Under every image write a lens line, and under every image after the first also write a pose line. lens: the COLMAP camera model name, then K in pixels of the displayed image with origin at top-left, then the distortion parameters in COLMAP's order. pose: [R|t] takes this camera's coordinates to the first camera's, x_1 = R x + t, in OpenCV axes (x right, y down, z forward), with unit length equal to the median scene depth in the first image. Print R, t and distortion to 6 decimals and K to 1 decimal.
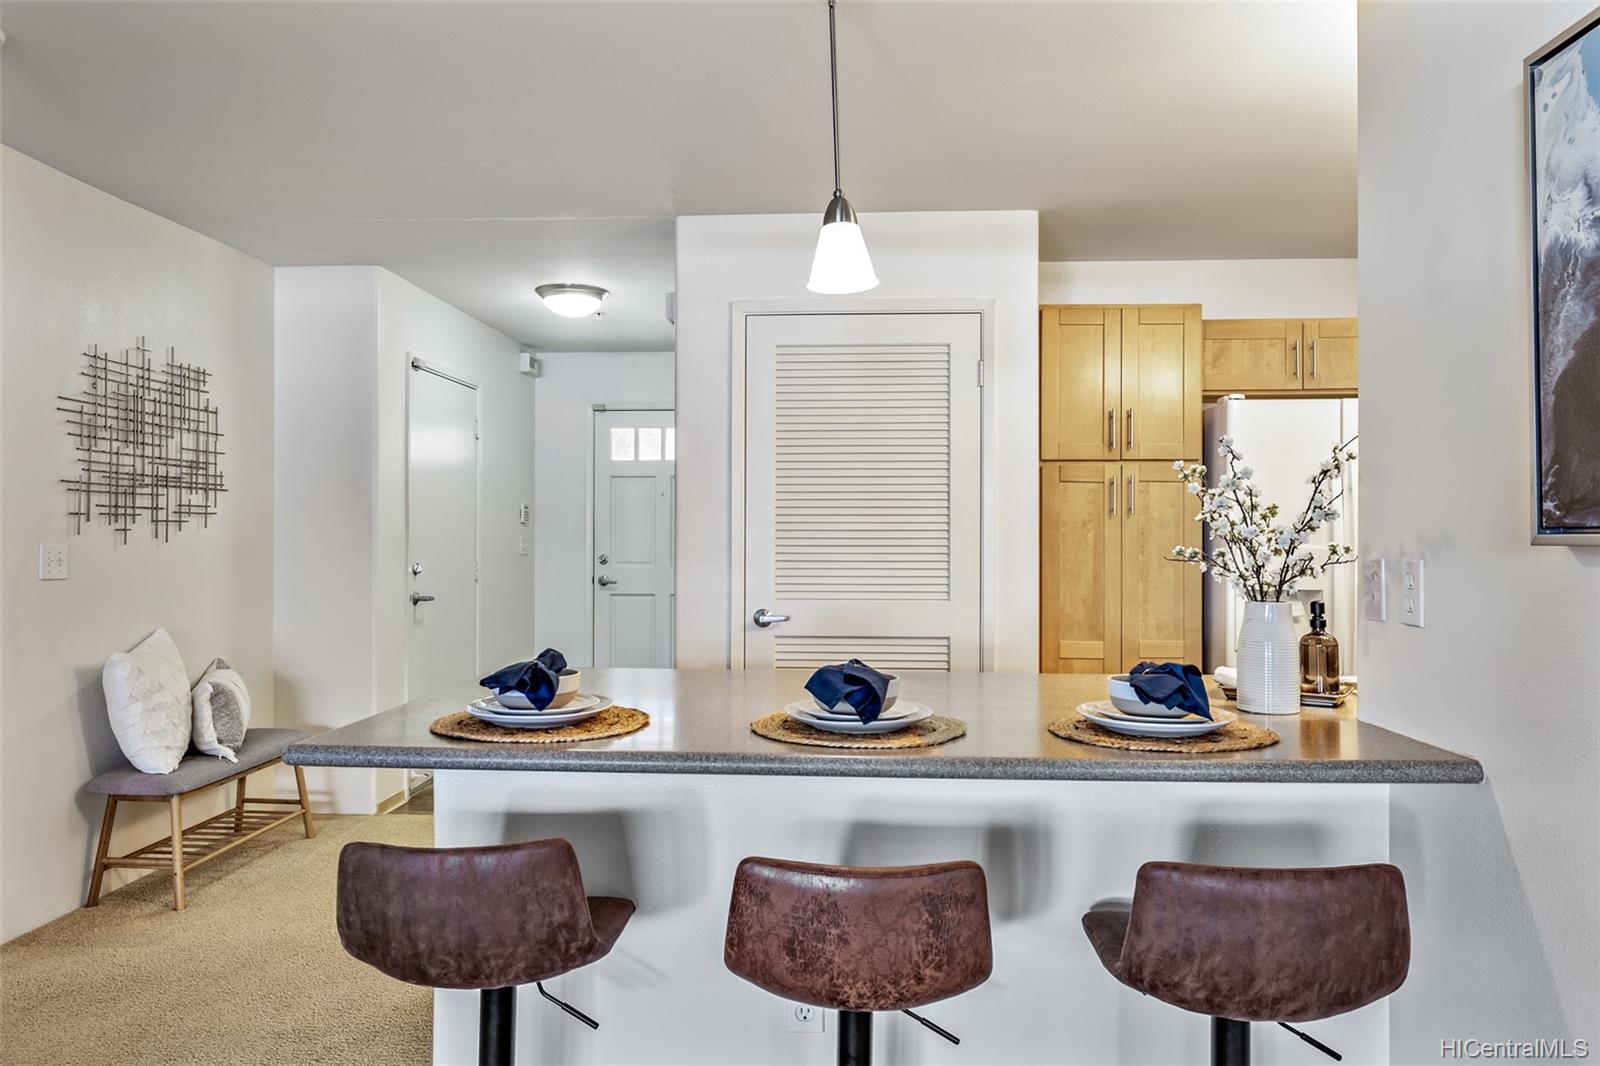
lens RADIAL K [[1056.3, 0, 797.1], [0, 1056.3, 533.8], [0, 0, 1]] dist [-0.000308, 0.000651]
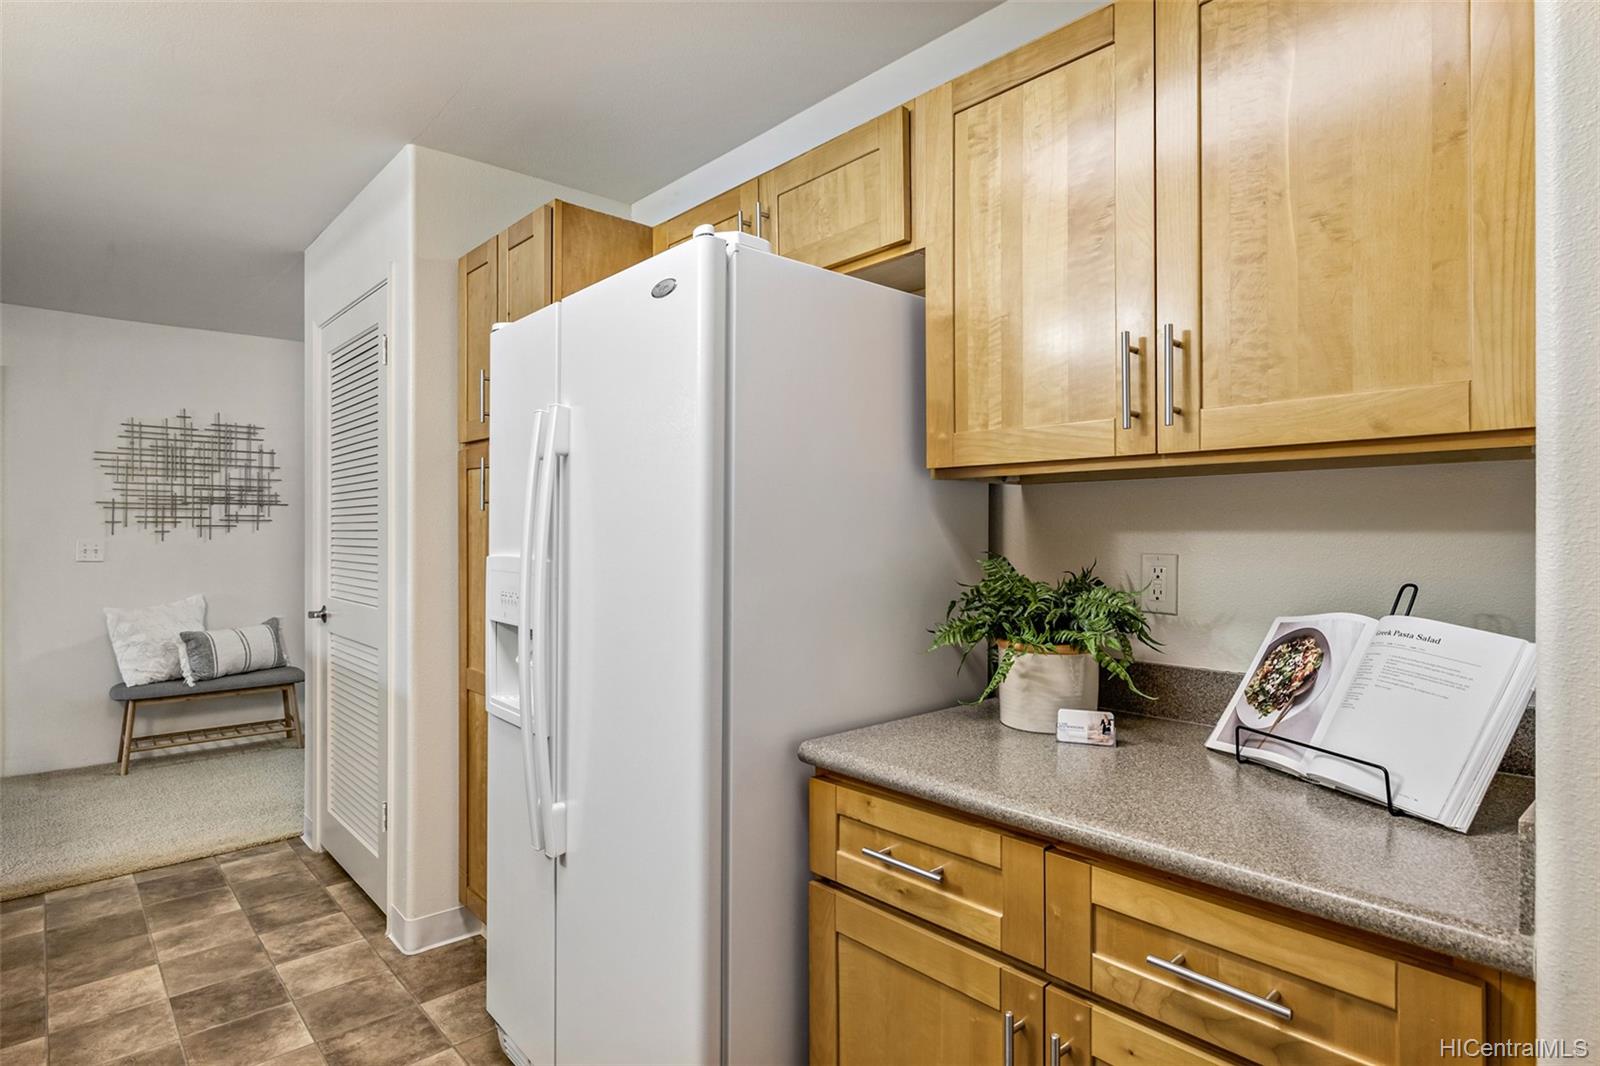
lens RADIAL K [[842.3, 0, 799.7], [0, 842.3, 529.6], [0, 0, 1]] dist [-0.005959, 0.000398]
pose [[0.712353, -0.003773, -0.701811, 0.910068], [-0.000857, 0.999980, -0.006246, 0.000162], [0.701821, 0.005051, 0.712336, 0.753880]]
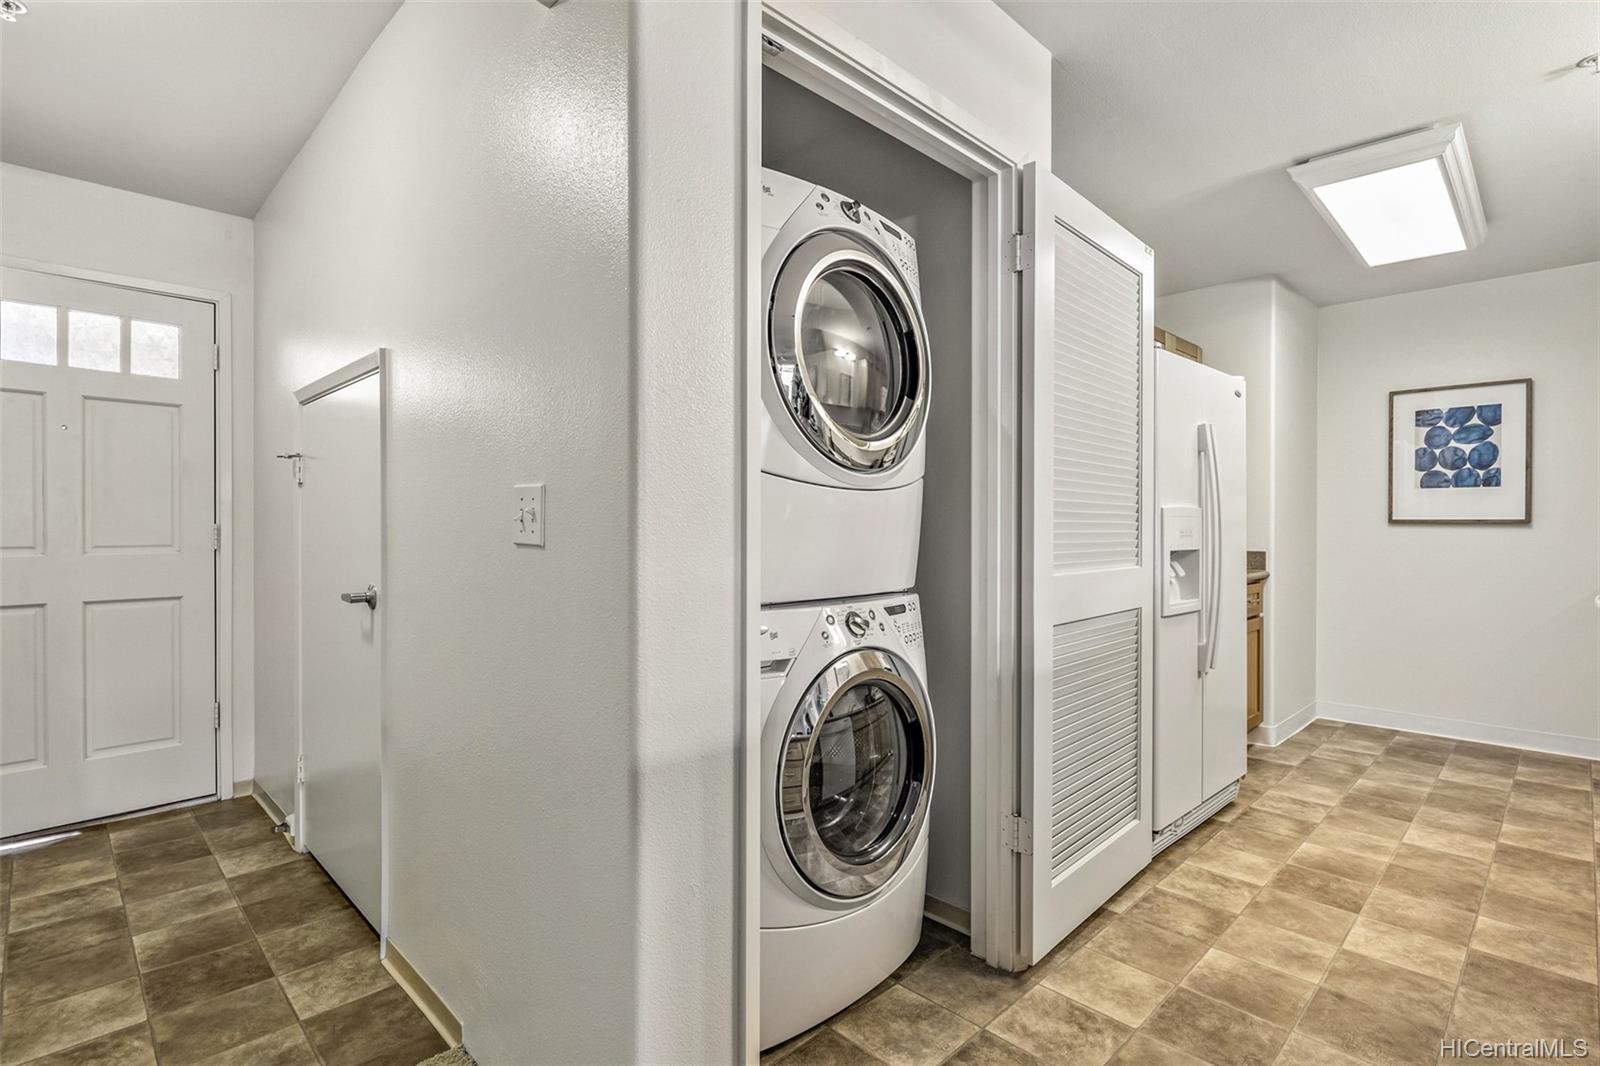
lens RADIAL K [[783.2, 0, 810.0], [0, 783.2, 529.9], [0, 0, 1]] dist [0.010202, -0.001015]
pose [[0.660224, -0.005633, 0.751048, -0.325900], [0.002019, 0.999982, 0.005725, 0.023868], [-0.751066, -0.002263, 0.660223, 0.777503]]
